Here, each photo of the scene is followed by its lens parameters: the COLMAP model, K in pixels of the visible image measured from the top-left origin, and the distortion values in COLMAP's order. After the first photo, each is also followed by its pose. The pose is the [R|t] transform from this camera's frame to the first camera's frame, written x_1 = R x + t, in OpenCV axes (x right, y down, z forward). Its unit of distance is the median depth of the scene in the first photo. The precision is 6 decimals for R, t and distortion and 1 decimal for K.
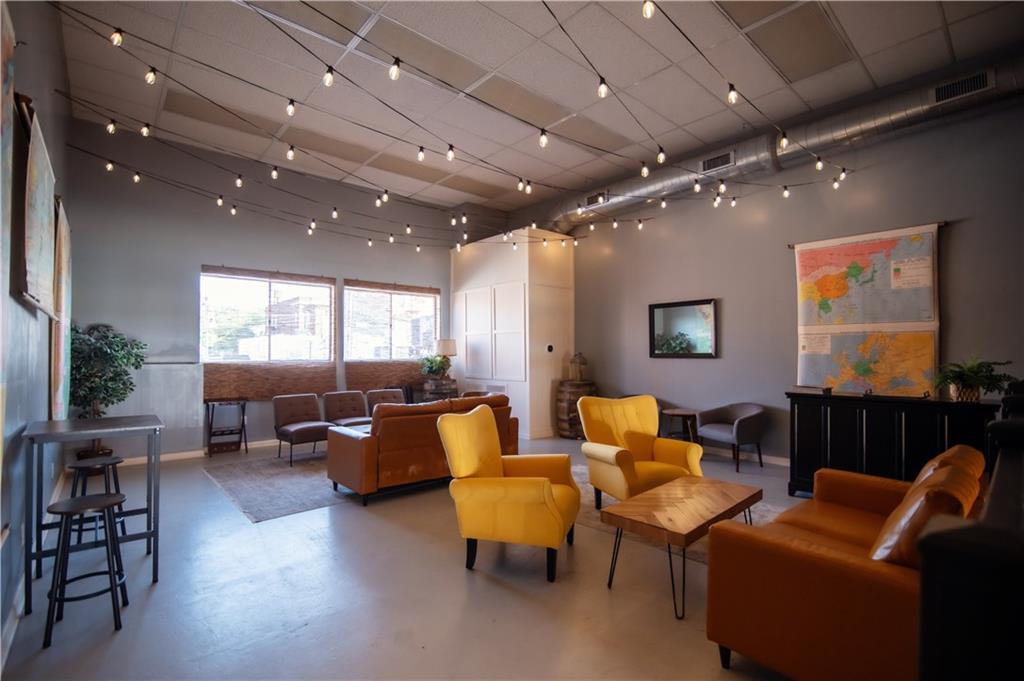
lens RADIAL K [[473.7, 0, 510.0], [0, 473.7, 344.0], [0, 0, 1]] dist [-0.019001, 0.000088]
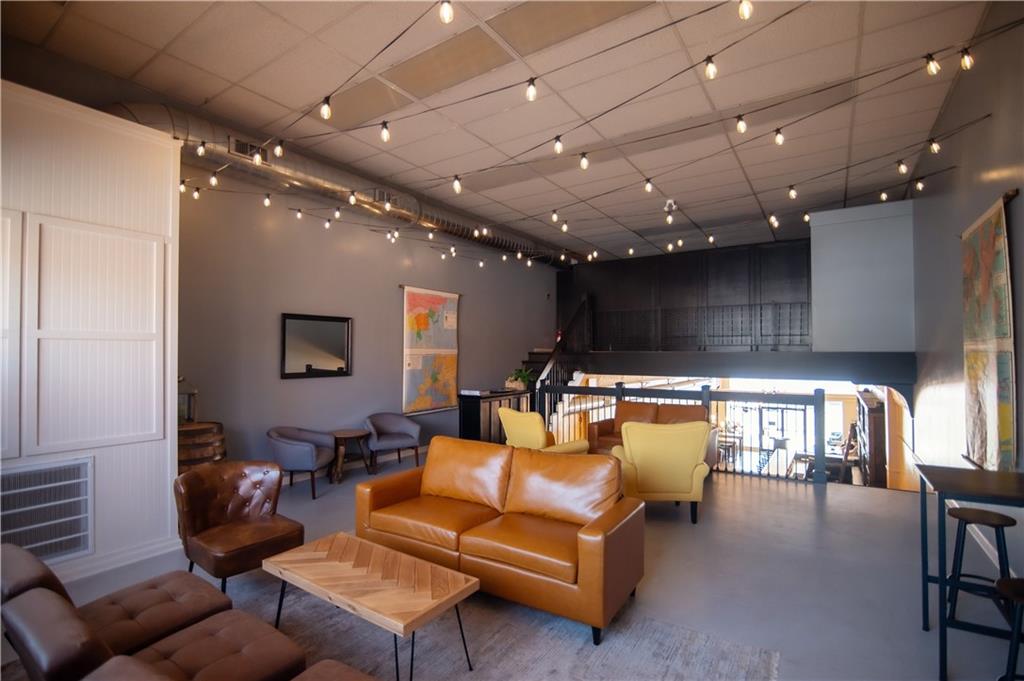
lens RADIAL K [[473.7, 0, 510.0], [0, 473.7, 344.0], [0, 0, 1]] dist [-0.019001, 0.000088]
pose [[-0.241519, 0.021718, 0.970153, -0.779893], [-0.017815, 0.999482, -0.026809, -0.020778], [-0.970233, -0.023759, -0.241007, 1.089172]]
